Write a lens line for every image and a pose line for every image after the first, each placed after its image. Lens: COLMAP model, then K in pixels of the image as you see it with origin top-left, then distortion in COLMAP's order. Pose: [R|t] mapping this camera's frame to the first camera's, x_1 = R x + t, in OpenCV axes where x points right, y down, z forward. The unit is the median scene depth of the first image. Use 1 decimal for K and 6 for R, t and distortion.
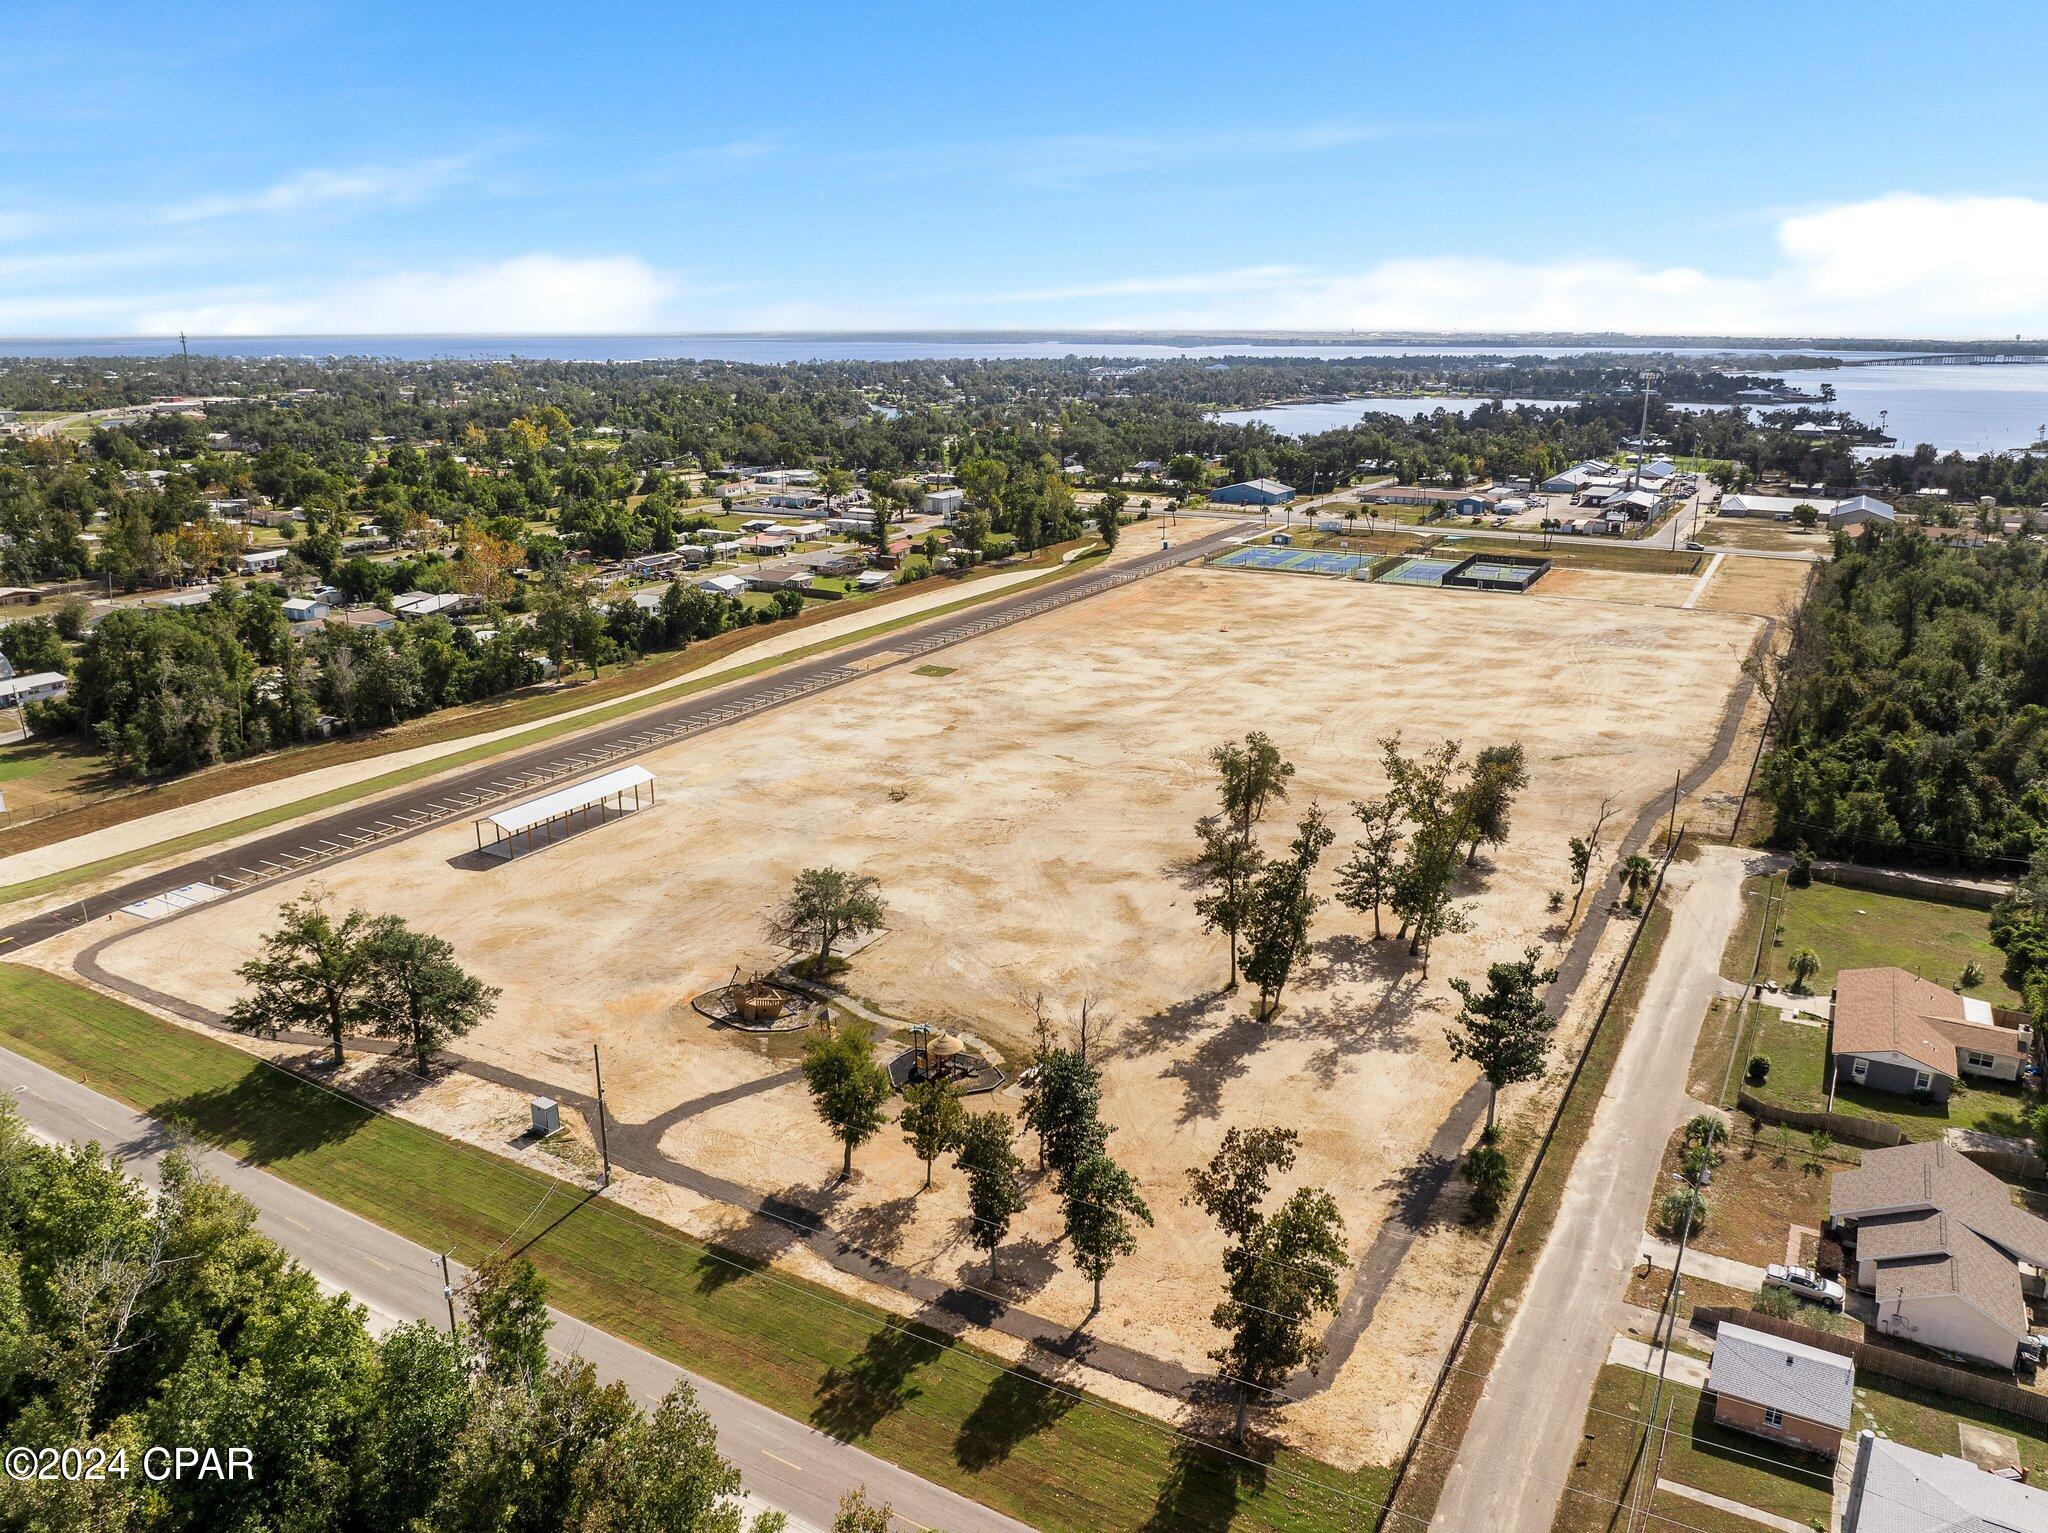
lens RADIAL K [[1442.2, 0, 1024.0], [0, 1442.2, 766.5], [0, 0, 1]] dist [-0.036131, -0.002599]
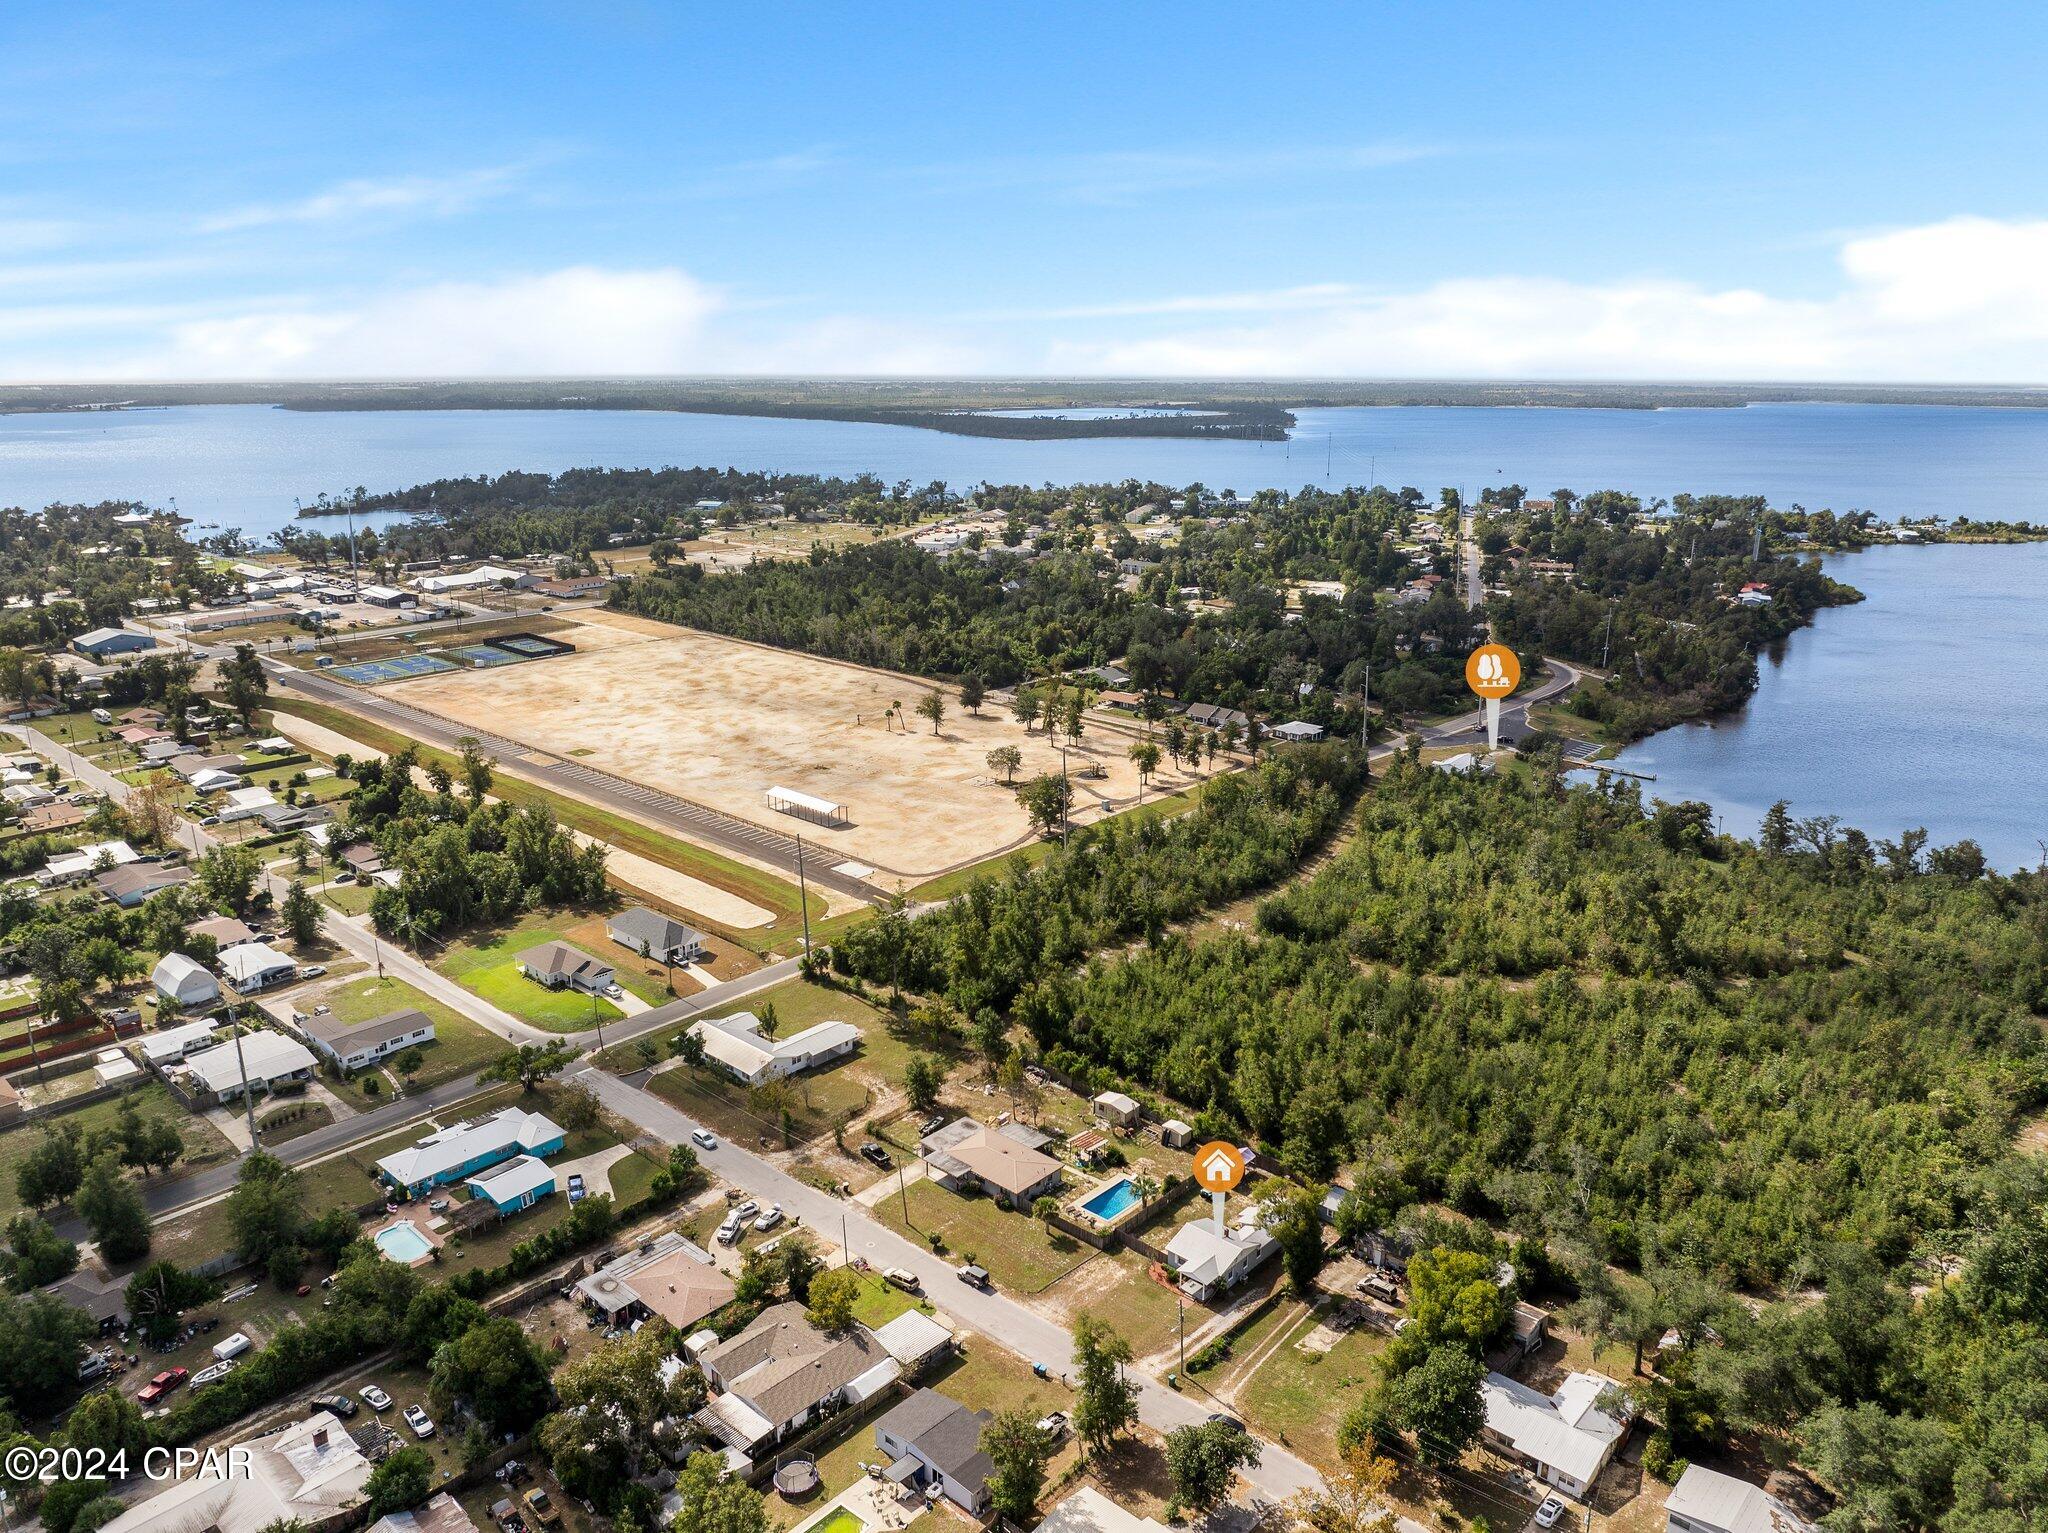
lens RADIAL K [[1442.2, 0, 1024.0], [0, 1442.2, 766.5], [0, 0, 1]] dist [-0.036131, -0.002599]
pose [[0.217354, -0.261046, 0.940538, -2.353823], [0.280432, 0.939651, 0.195993, -0.365146], [-0.934941, 0.221157, 0.277443, 0.168798]]
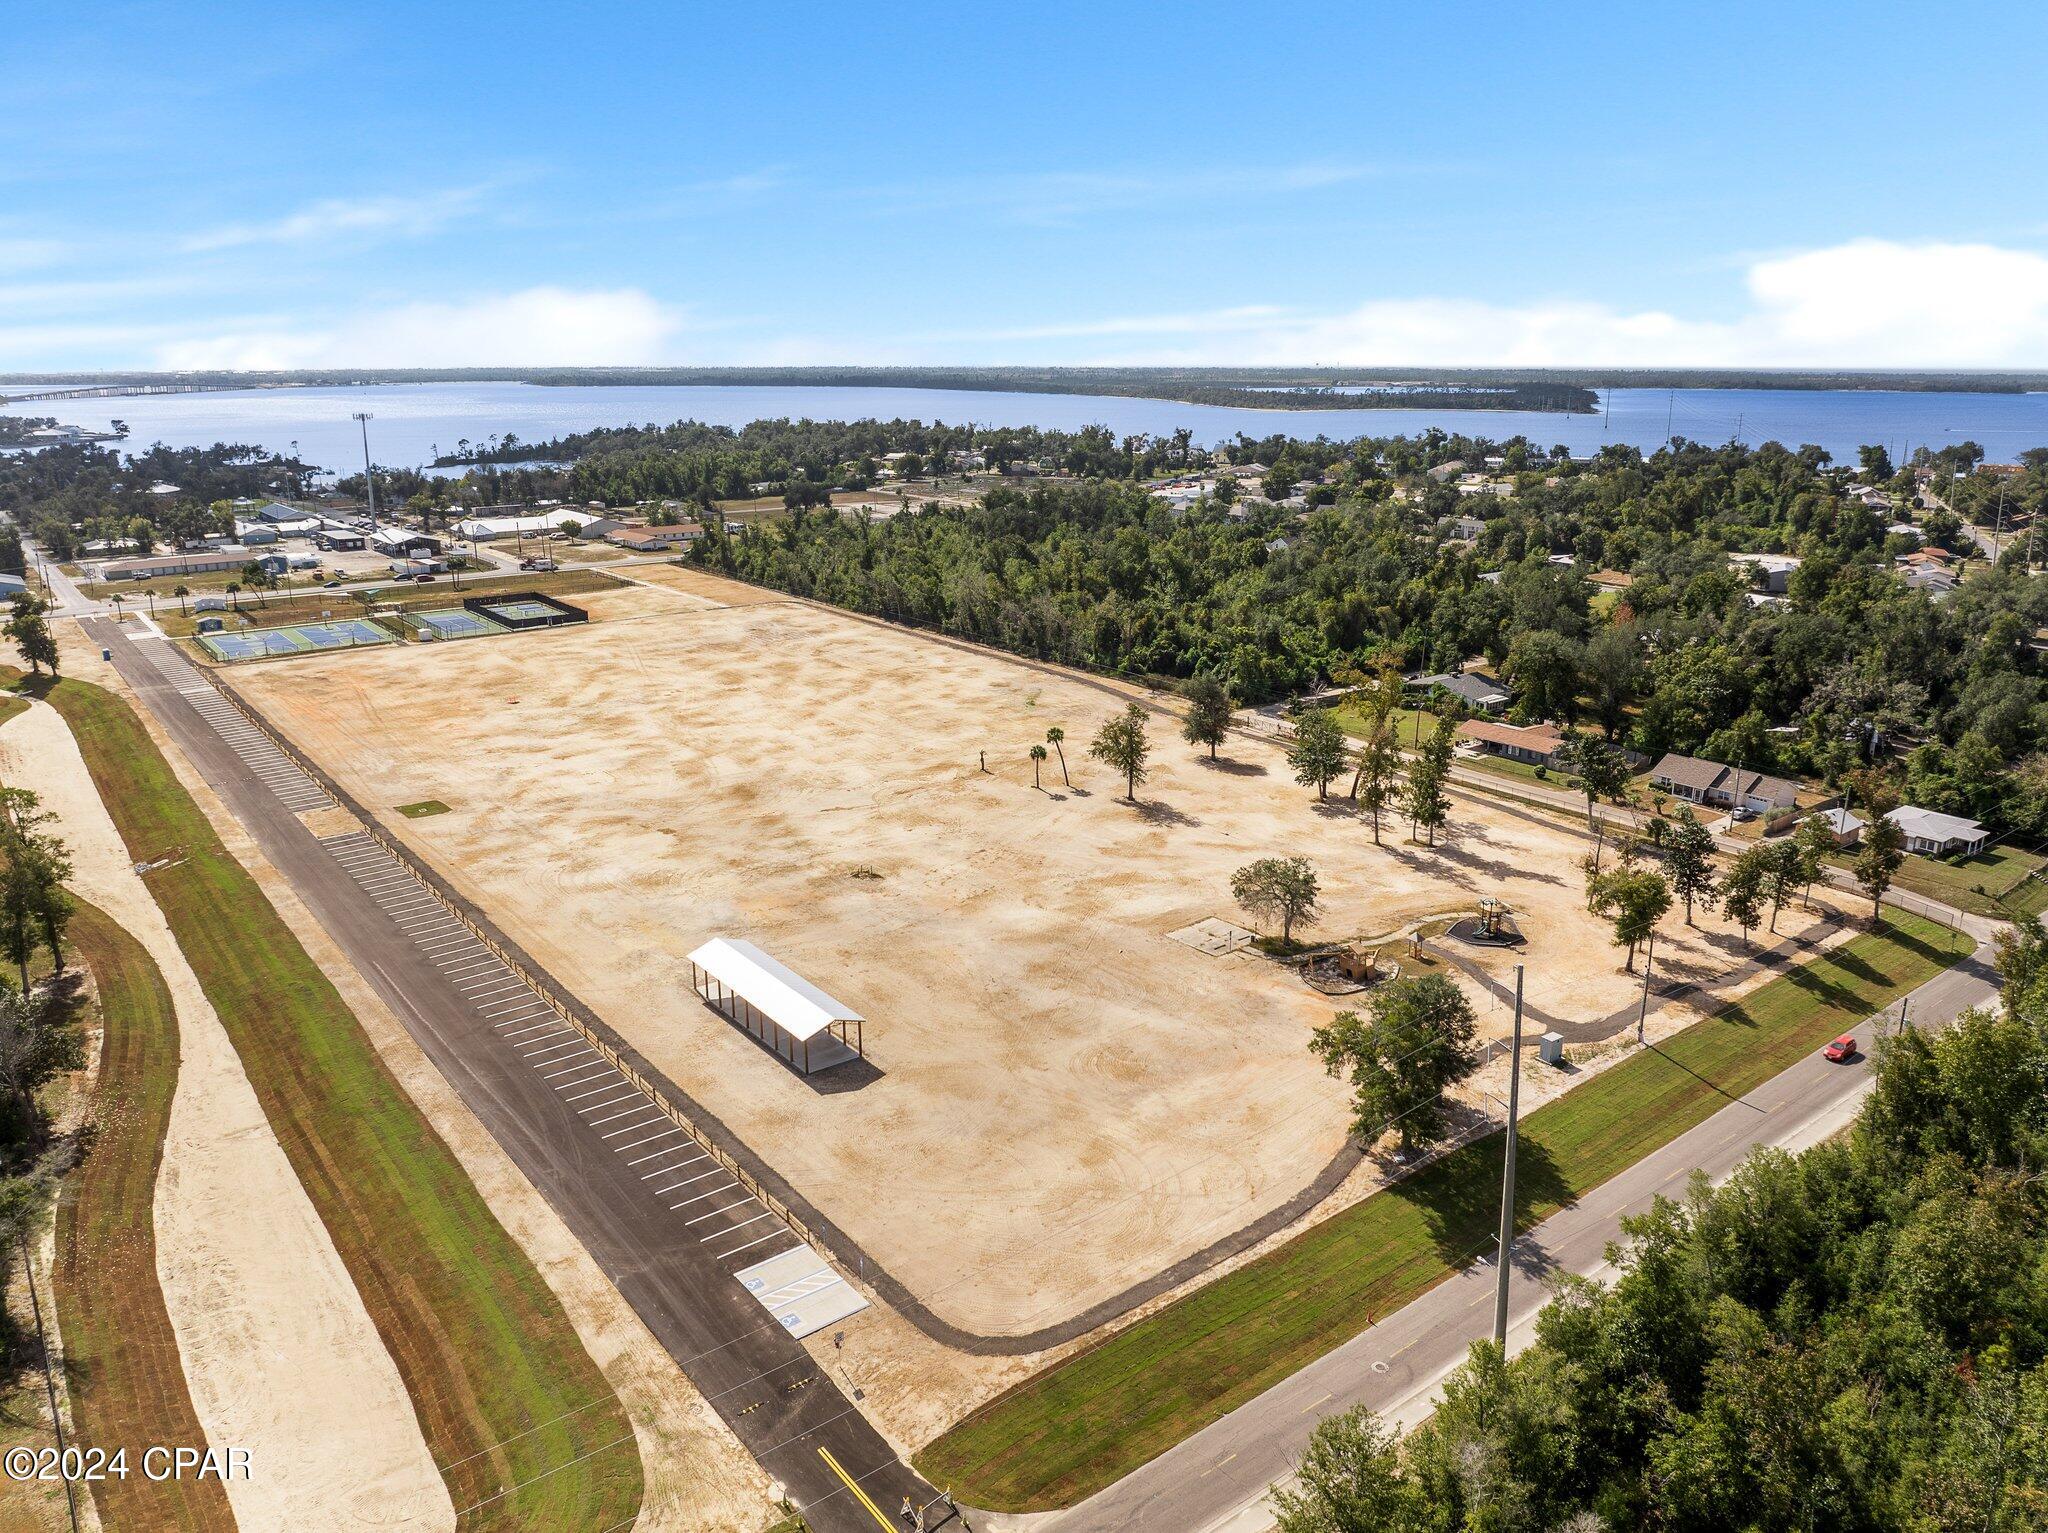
lens RADIAL K [[1442.2, 0, 1024.0], [0, 1442.2, 766.5], [0, 0, 1]] dist [-0.036131, -0.002599]
pose [[0.380454, -0.250101, 0.890340, -1.043507], [0.268185, 0.951205, 0.152599, -0.196348], [-0.885060, 0.180718, 0.428963, 0.570661]]
